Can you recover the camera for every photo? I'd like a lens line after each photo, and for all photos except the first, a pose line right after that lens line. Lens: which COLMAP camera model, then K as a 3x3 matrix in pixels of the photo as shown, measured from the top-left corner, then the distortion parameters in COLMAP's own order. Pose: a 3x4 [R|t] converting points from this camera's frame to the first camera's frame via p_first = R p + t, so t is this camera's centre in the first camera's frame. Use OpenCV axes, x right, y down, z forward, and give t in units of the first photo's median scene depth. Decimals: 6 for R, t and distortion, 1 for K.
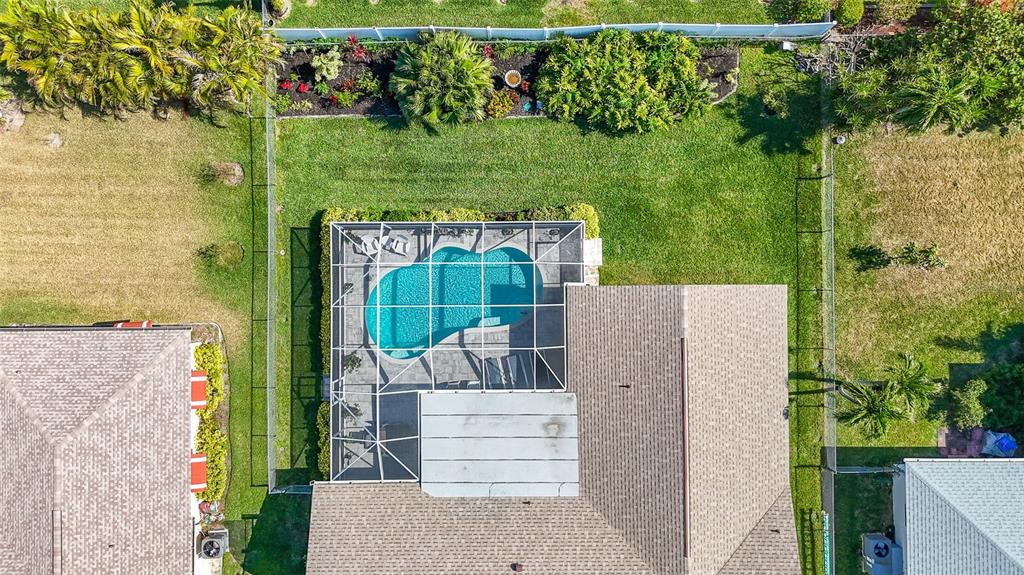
lens RADIAL K [[756.6, 0, 520.8], [0, 756.6, 289.0], [0, 0, 1]] dist [0.047649, 0.001094]
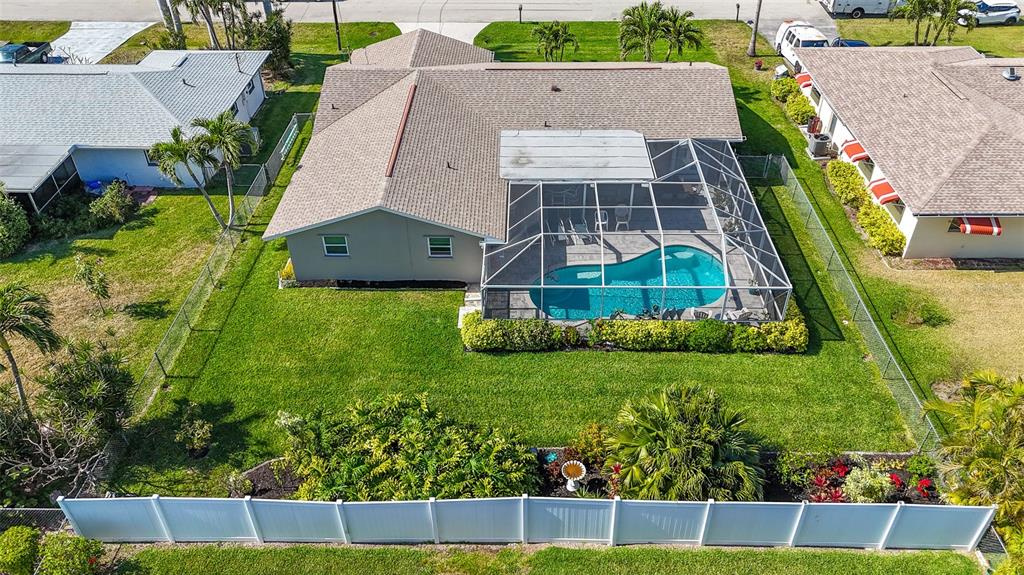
lens RADIAL K [[756.6, 0, 520.8], [0, 756.6, 289.0], [0, 0, 1]] dist [0.047649, 0.001094]
pose [[-0.999807, -0.000299, 0.019645, 0.023069], [0.015789, -0.607300, 0.794316, -0.697252], [0.011693, 0.794473, 0.607187, 0.467719]]
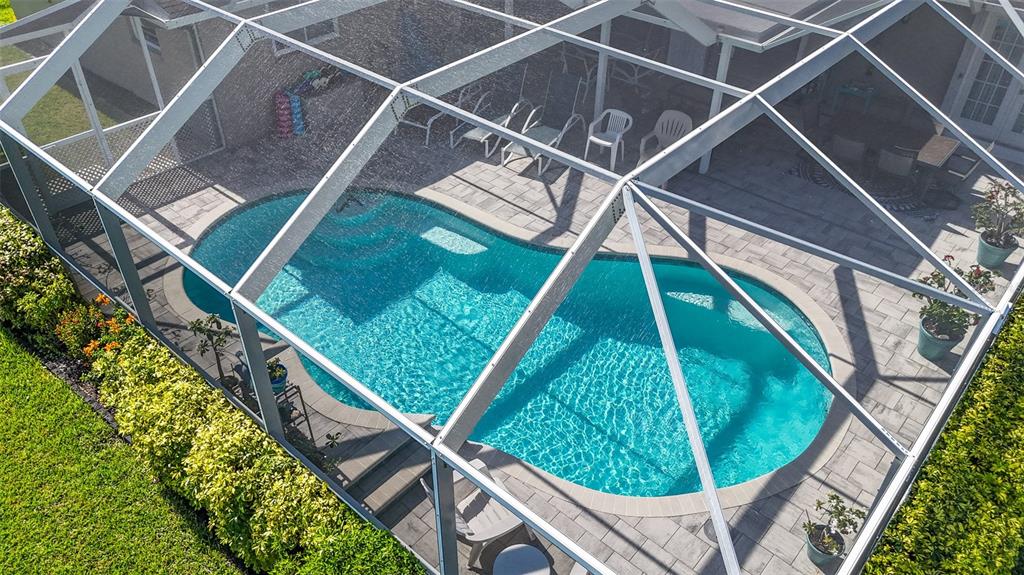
lens RADIAL K [[756.6, 0, 520.8], [0, 756.6, 289.0], [0, 0, 1]] dist [0.047649, 0.001094]
pose [[-0.753865, -0.411634, 0.512098, -0.236059], [0.656709, -0.447747, 0.606841, -0.138769], [-0.020507, 0.793776, 0.607865, 0.833691]]
